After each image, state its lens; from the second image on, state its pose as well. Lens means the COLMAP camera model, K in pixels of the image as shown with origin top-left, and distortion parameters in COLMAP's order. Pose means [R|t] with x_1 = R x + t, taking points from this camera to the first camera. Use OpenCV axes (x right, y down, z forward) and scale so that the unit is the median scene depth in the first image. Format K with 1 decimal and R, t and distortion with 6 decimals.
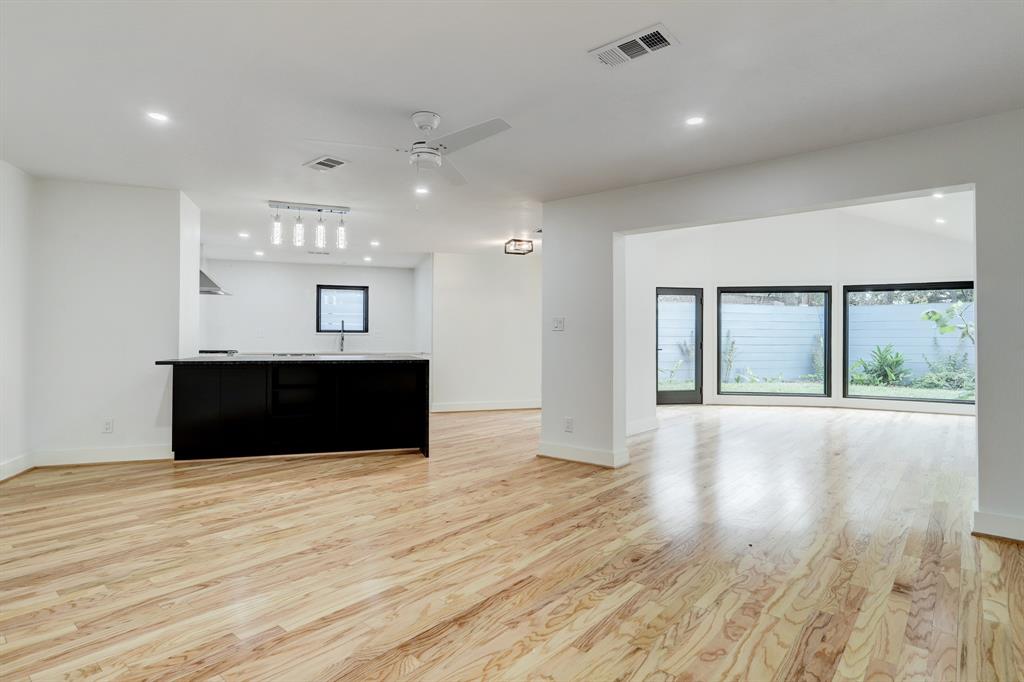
lens RADIAL K [[530.3, 0, 539.0], [0, 530.3, 336.9], [0, 0, 1]] dist [-0.008191, 0.004572]
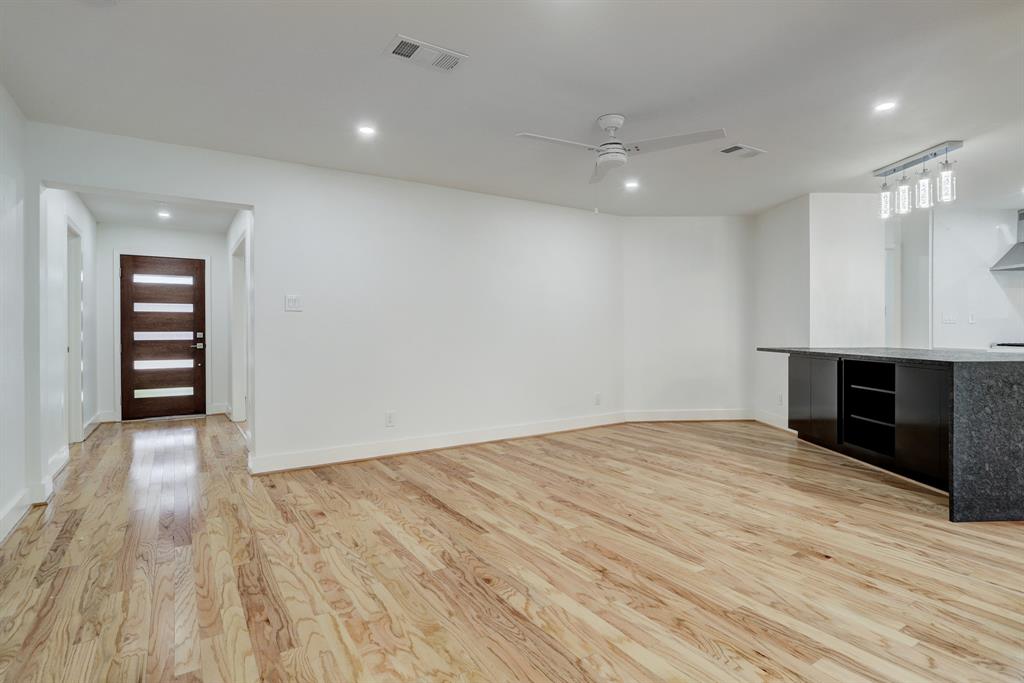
lens RADIAL K [[530.3, 0, 488.2], [0, 530.3, 332.1], [0, 0, 1]] dist [-0.008191, 0.004572]
pose [[-0.347760, 0.000969, -0.937583, 0.750196], [0.008731, 0.999959, -0.002205, 0.008009], [0.937543, -0.008953, -0.347754, 0.978068]]
